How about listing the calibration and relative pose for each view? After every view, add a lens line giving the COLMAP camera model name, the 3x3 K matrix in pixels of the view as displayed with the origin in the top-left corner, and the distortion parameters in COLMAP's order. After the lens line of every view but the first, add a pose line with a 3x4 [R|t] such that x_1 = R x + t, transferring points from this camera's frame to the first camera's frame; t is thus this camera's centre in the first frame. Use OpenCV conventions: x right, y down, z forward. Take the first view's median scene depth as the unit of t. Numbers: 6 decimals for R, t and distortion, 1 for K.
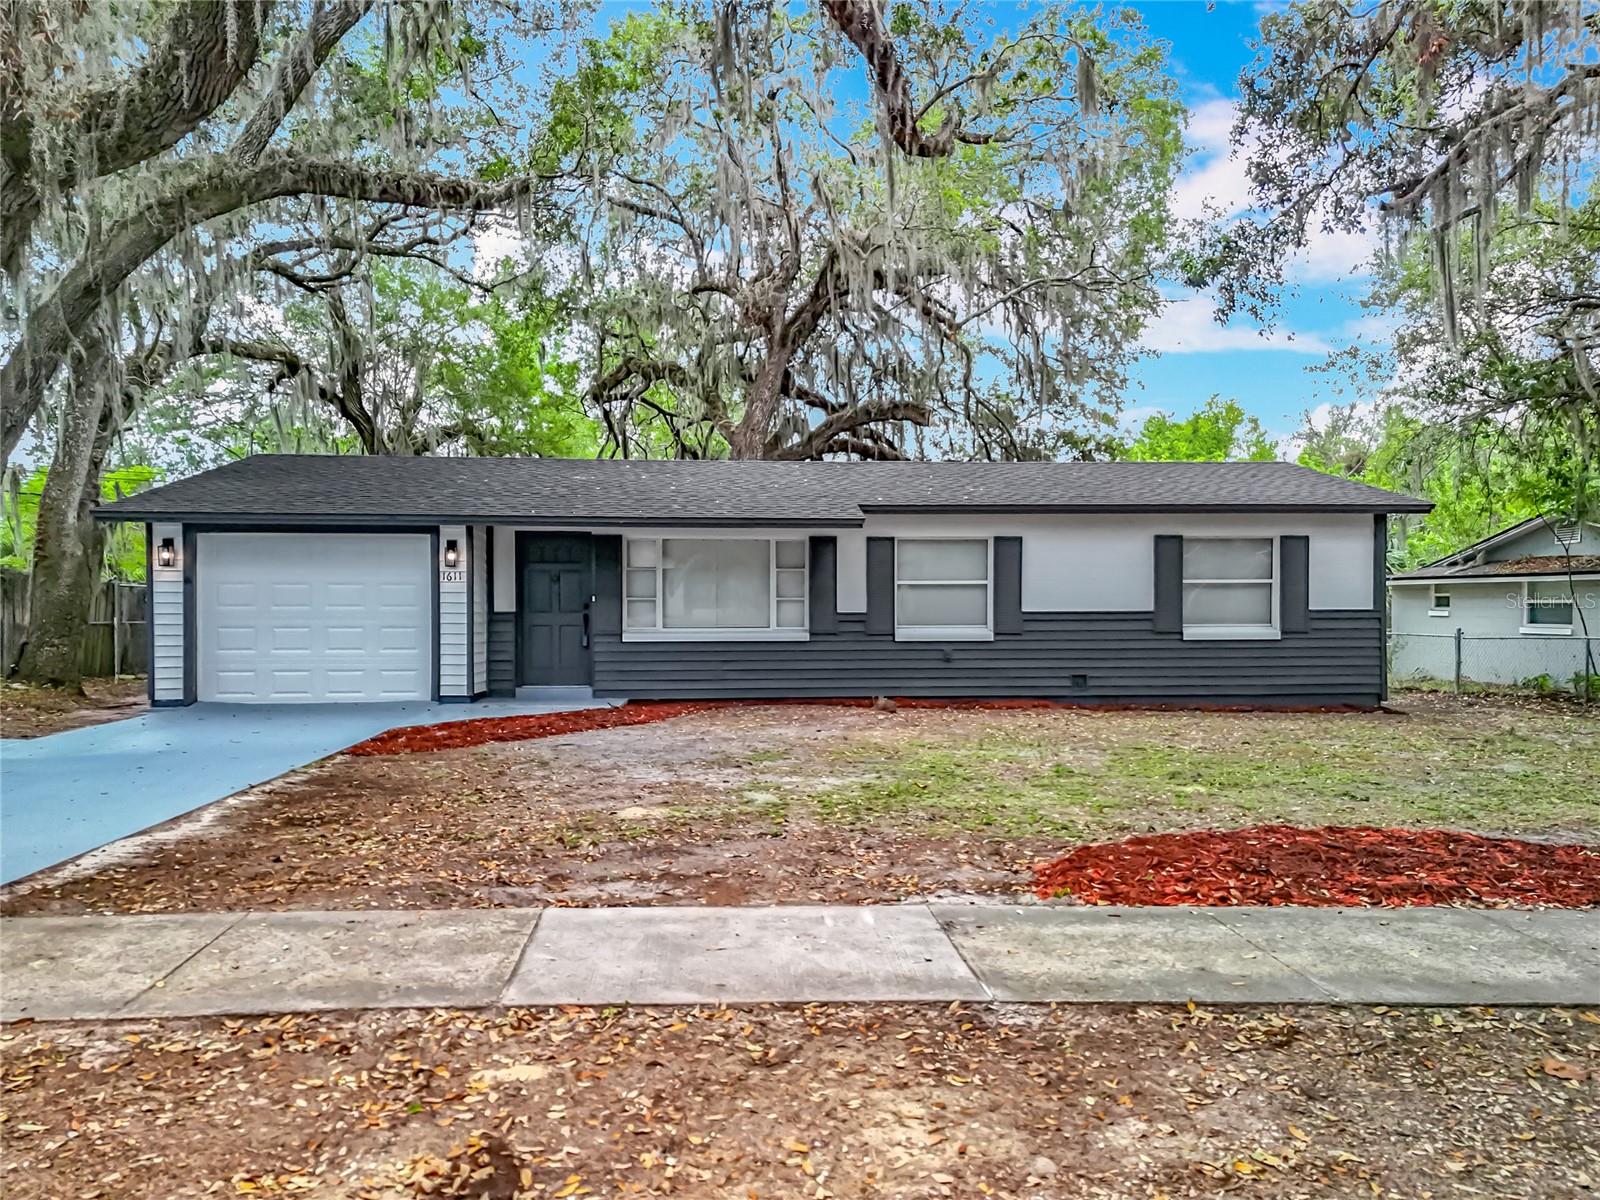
lens RADIAL K [[1130.3, 0, 804.5], [0, 1130.3, 601.8], [0, 0, 1]] dist [0.020858, 0.000601]
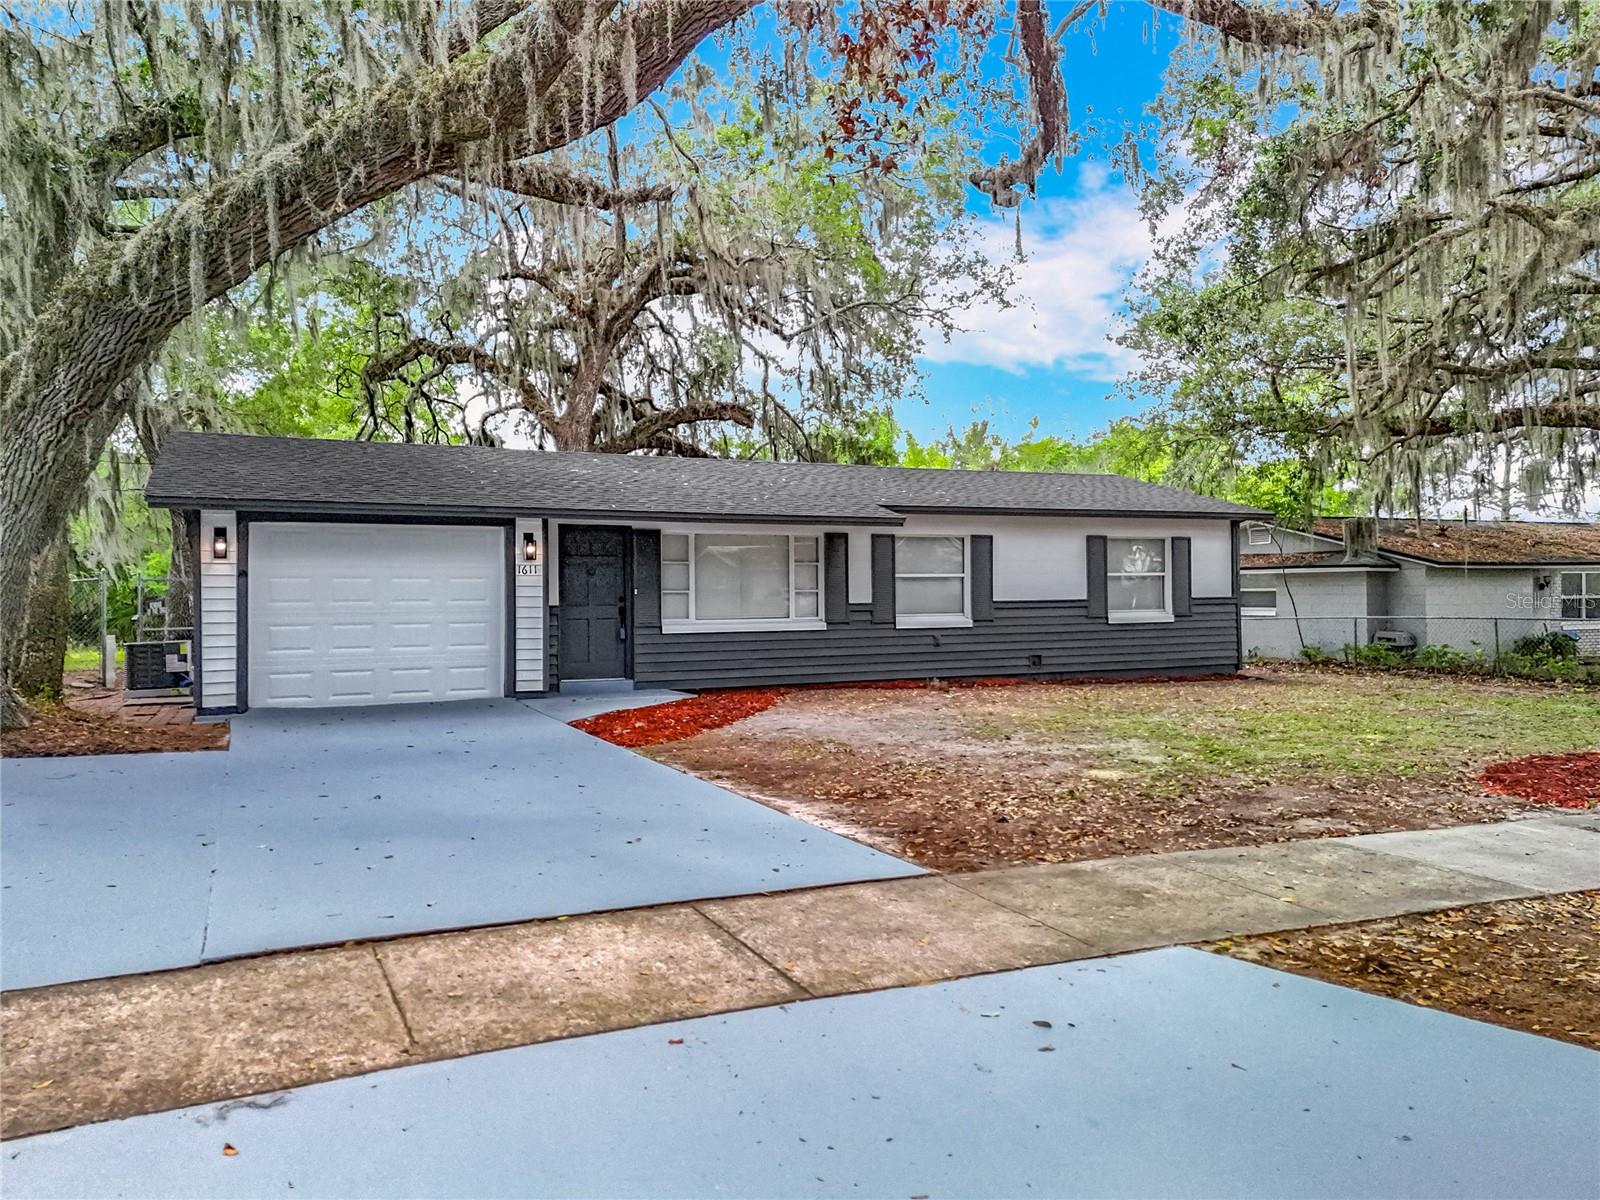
lens RADIAL K [[1154.9, 0, 773.3], [0, 1154.9, 574.7], [0, 0, 1]] dist [0.008417, 0.000196]
pose [[0.935454, -0.001054, 0.353448, -0.434803], [0.007911, 0.999807, -0.017956, 0.001481], [-0.353361, 0.019593, 0.935282, -0.013052]]
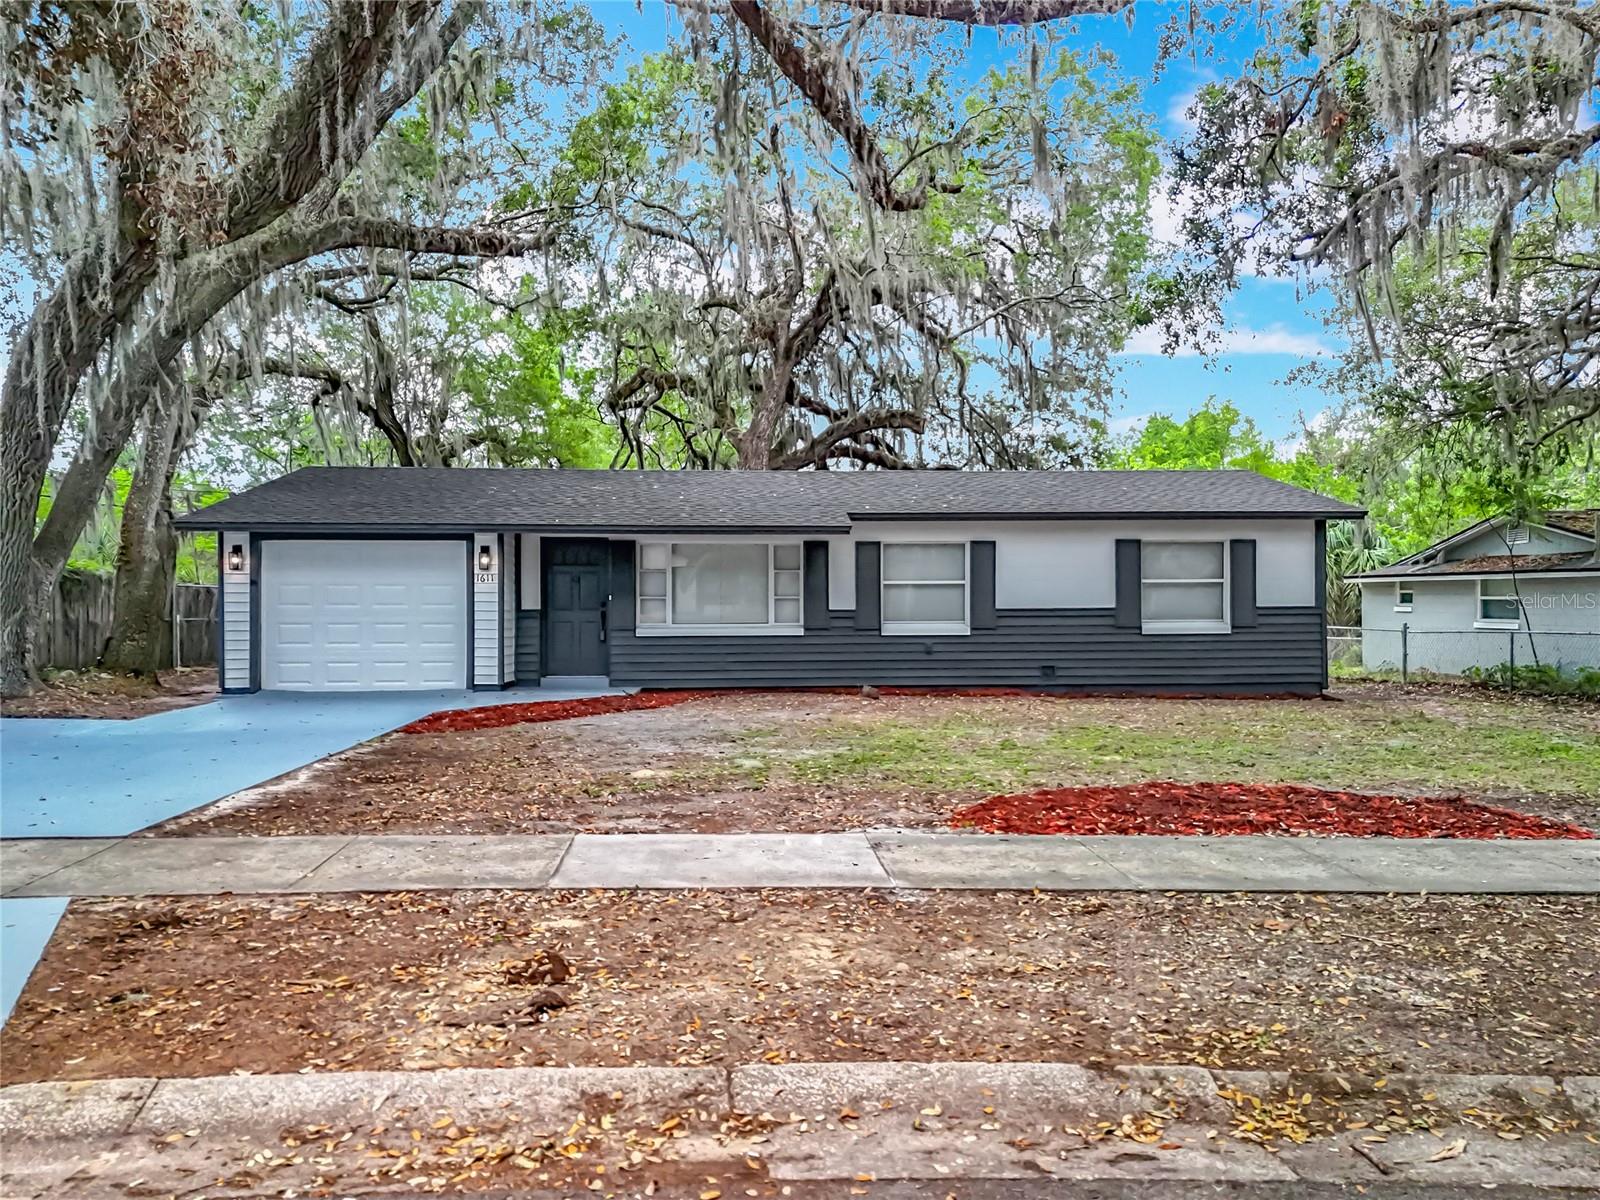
lens RADIAL K [[1138.9, 0, 804.5], [0, 1138.9, 578.6], [0, 0, 1]] dist [0.008241, -0.002653]
pose [[0.999903, -0.001908, -0.013790, 0.020409], [0.001682, 0.999864, -0.016377, -0.002825], [0.013820, 0.016352, 0.999771, -0.119550]]
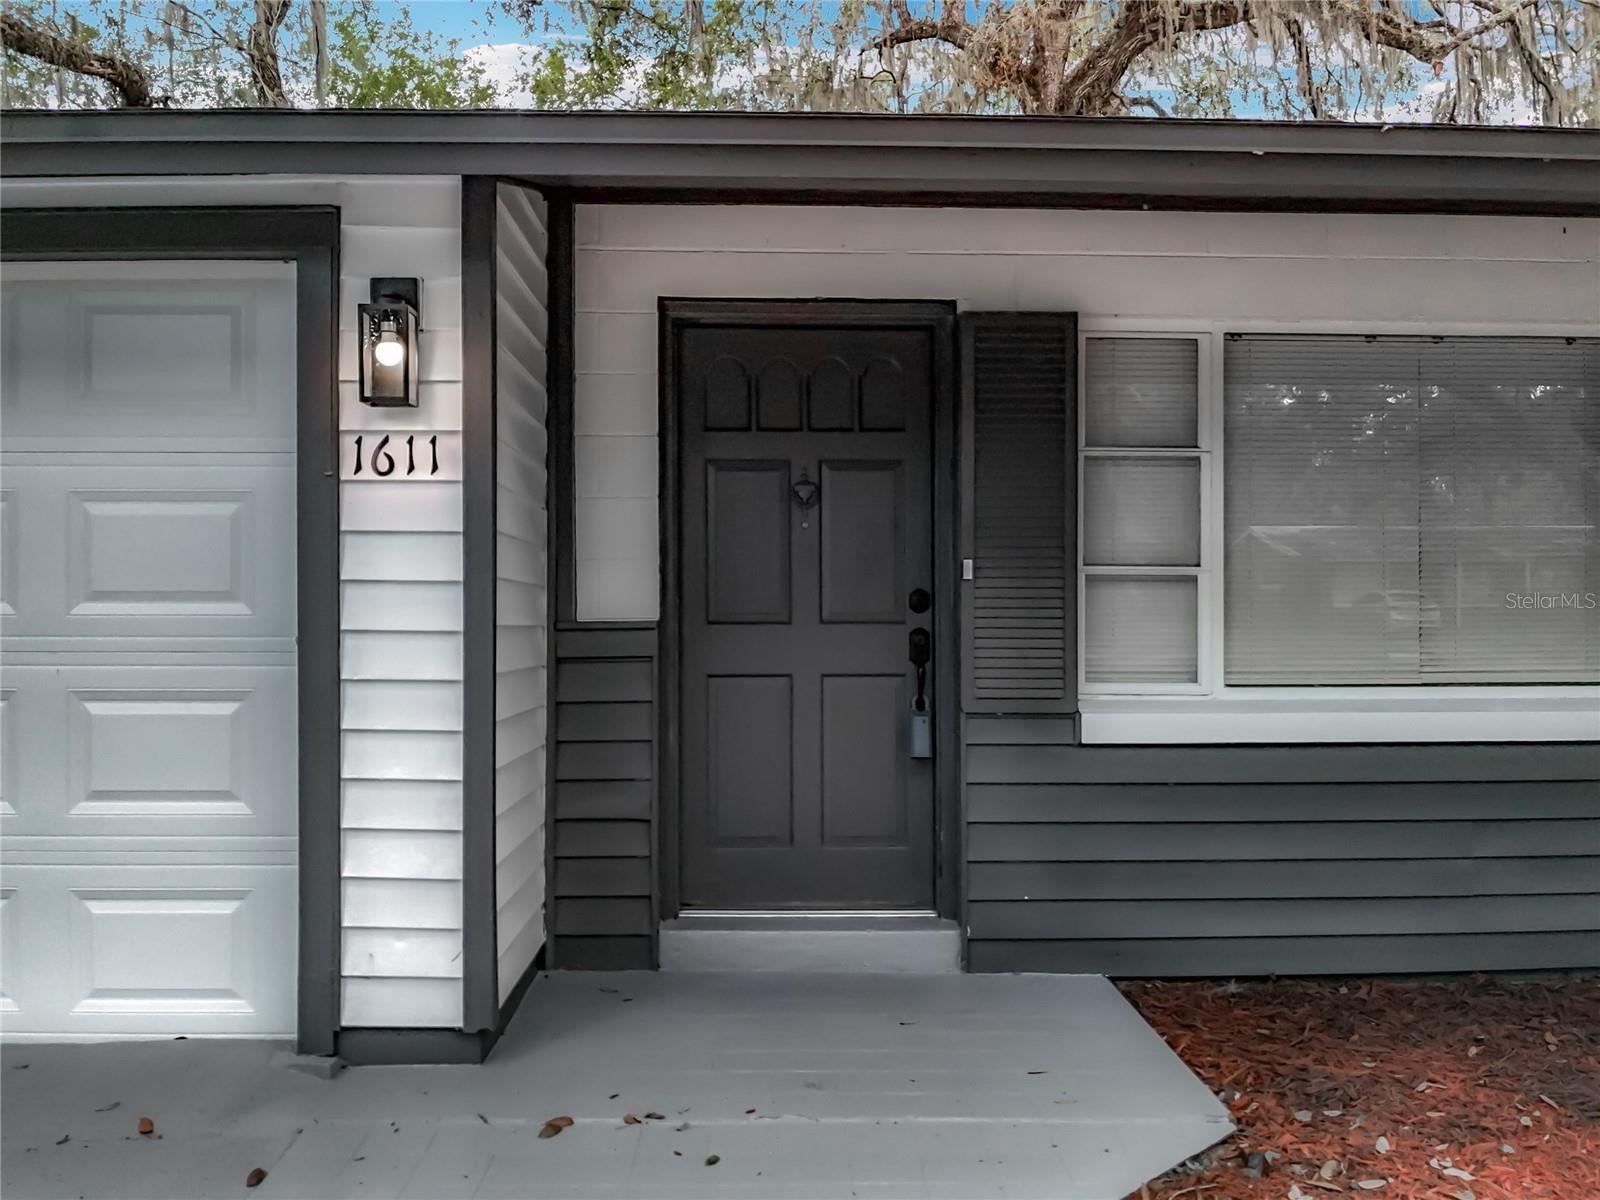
lens RADIAL K [[1232.2, 0, 800.0], [0, 1232.2, 600.0], [0, 0, 1]] dist [-0.046974, -0.002449]
pose [[0.999087, 0.005951, -0.042308, -0.211484], [-0.005693, 0.999964, 0.006232, 0.002298], [0.042343, -0.005985, 0.999085, 0.725136]]
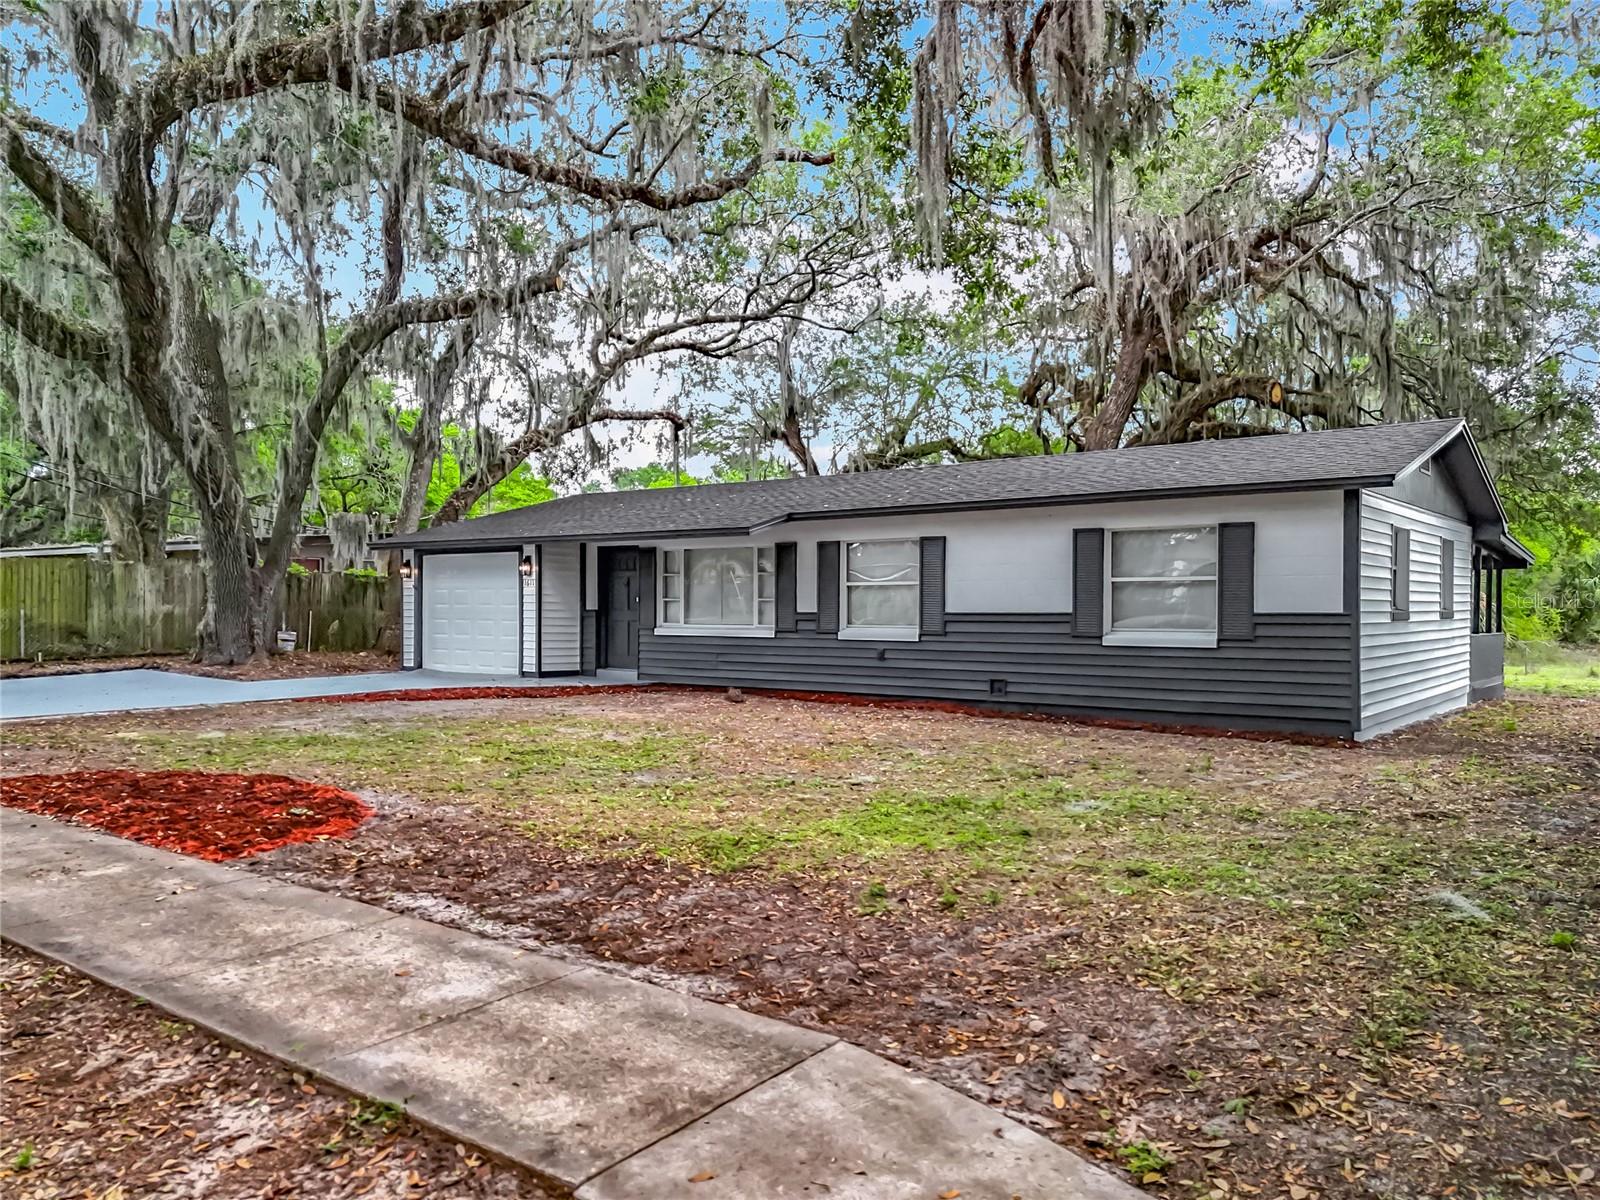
lens RADIAL K [[1130.3, 0, 804.5], [0, 1130.3, 601.8], [0, 0, 1]] dist [0.020858, 0.000601]
pose [[0.765163, 0.000116, -0.643836, 0.744428], [-0.003753, 0.999984, -0.004280, 0.004307], [0.643825, 0.005691, 0.765151, 0.172199]]
